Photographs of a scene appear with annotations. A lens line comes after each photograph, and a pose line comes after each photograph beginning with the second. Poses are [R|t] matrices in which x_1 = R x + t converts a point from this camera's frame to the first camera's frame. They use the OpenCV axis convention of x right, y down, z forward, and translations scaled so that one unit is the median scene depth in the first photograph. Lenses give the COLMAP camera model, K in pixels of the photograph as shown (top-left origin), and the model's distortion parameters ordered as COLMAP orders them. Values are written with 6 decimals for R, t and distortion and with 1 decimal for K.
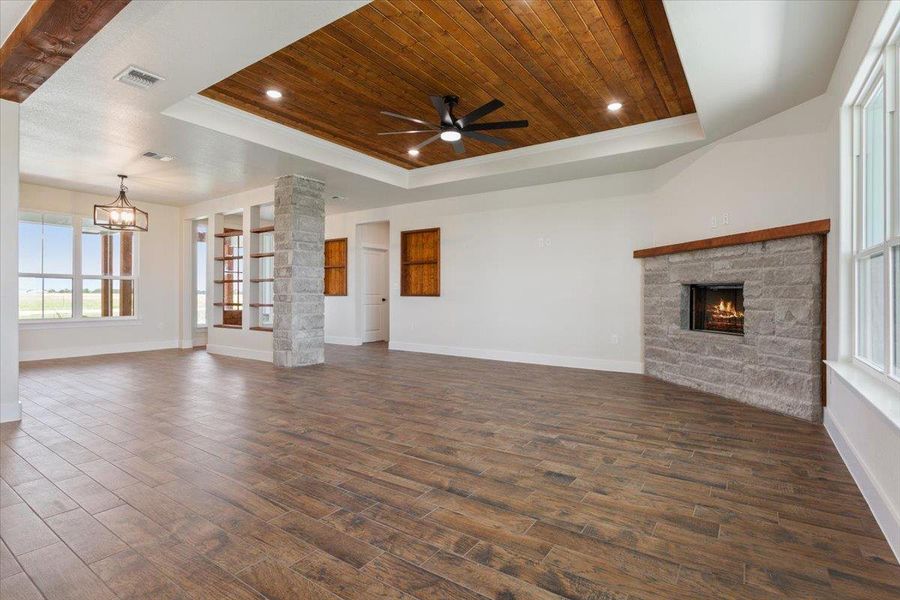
lens RADIAL K [[432.7, 0, 469.1], [0, 432.7, 293.1], [0, 0, 1]] dist [-0.005892, -0.000059]
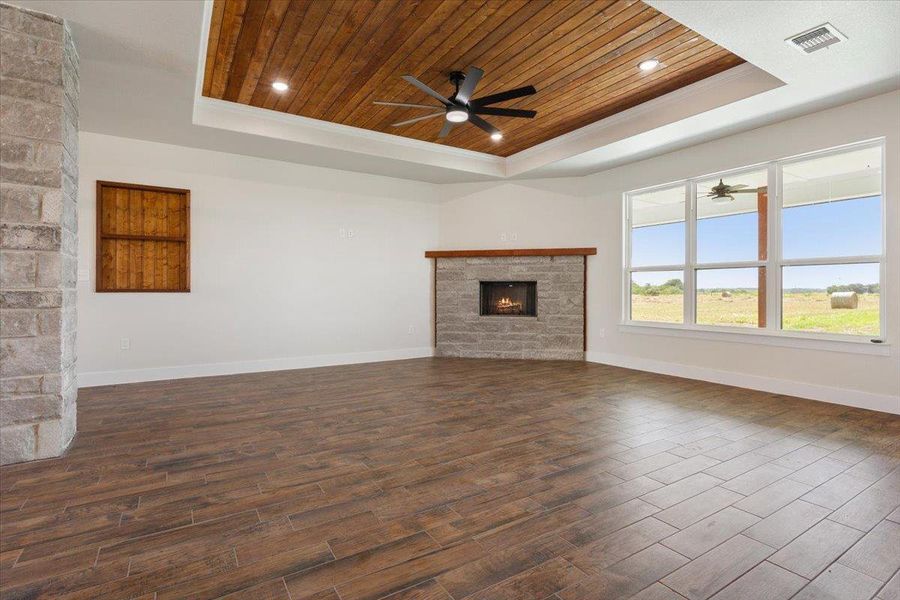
lens RADIAL K [[436.1, 0, 431.1], [0, 436.1, 286.2], [0, 0, 1]] dist [-0.002738, 0.000278]
pose [[0.435505, 0.004016, 0.900177, -0.682788], [-0.002284, 0.999992, -0.003356, -0.000350], [-0.900184, -0.000594, 0.435510, 0.493287]]
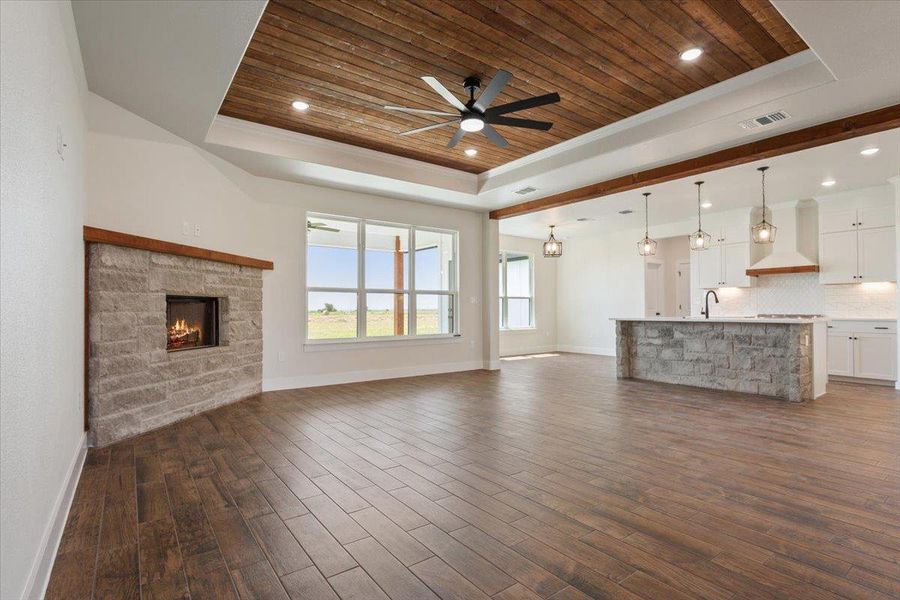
lens RADIAL K [[432.1, 0, 462.2], [0, 432.1, 299.3], [0, 0, 1]] dist [-0.001094, 0.000166]
pose [[-0.942210, 0.003790, 0.335001, -0.239739], [-0.005006, 0.999665, -0.025391, 0.004409], [-0.334985, -0.025601, -0.941876, 1.383718]]
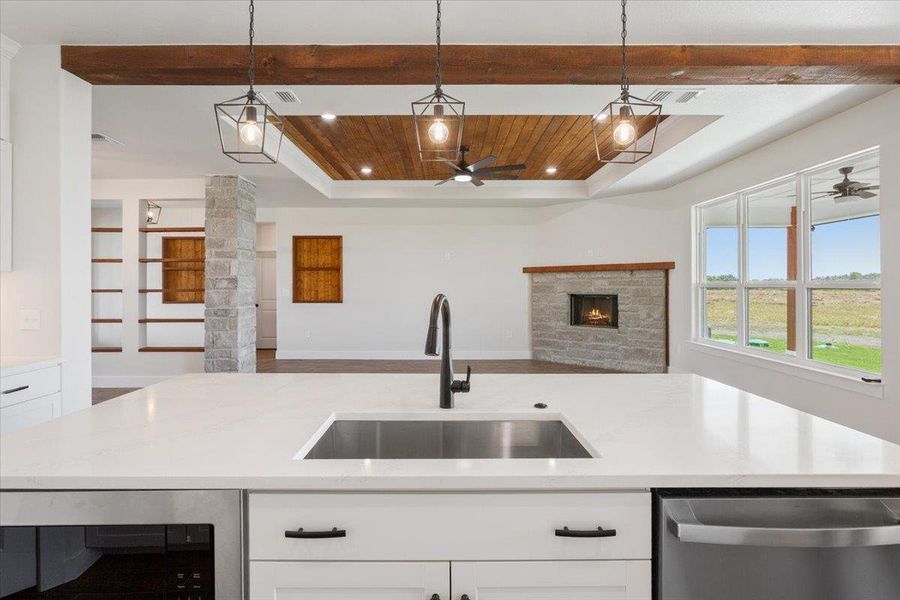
lens RADIAL K [[450.2, 0, 447.8], [0, 450.2, 283.7], [0, 0, 1]] dist [-0.001971, 0.000208]
pose [[0.832972, -0.002718, 0.553308, -0.596739], [0.002483, 0.999996, 0.001174, -0.051017], [-0.553309, 0.000396, 0.832976, -0.025974]]
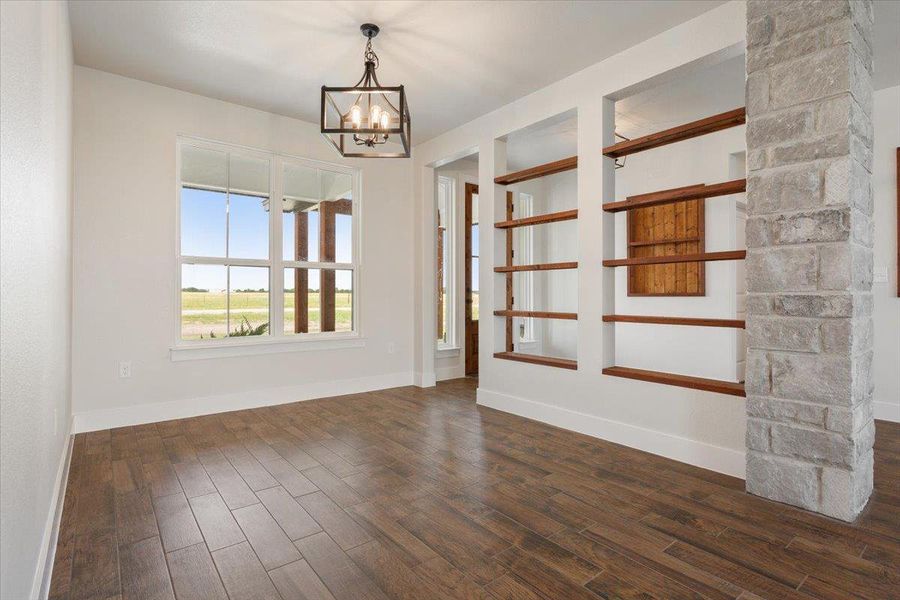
lens RADIAL K [[444.5, 0, 452.9], [0, 444.5, 292.4], [0, 0, 1]] dist [-0.003555, -0.000011]
pose [[0.951399, -0.002397, -0.307953, -0.623745], [0.002425, 0.999997, -0.000293, 0.001302], [0.307953, -0.000468, 0.951402, 0.630867]]
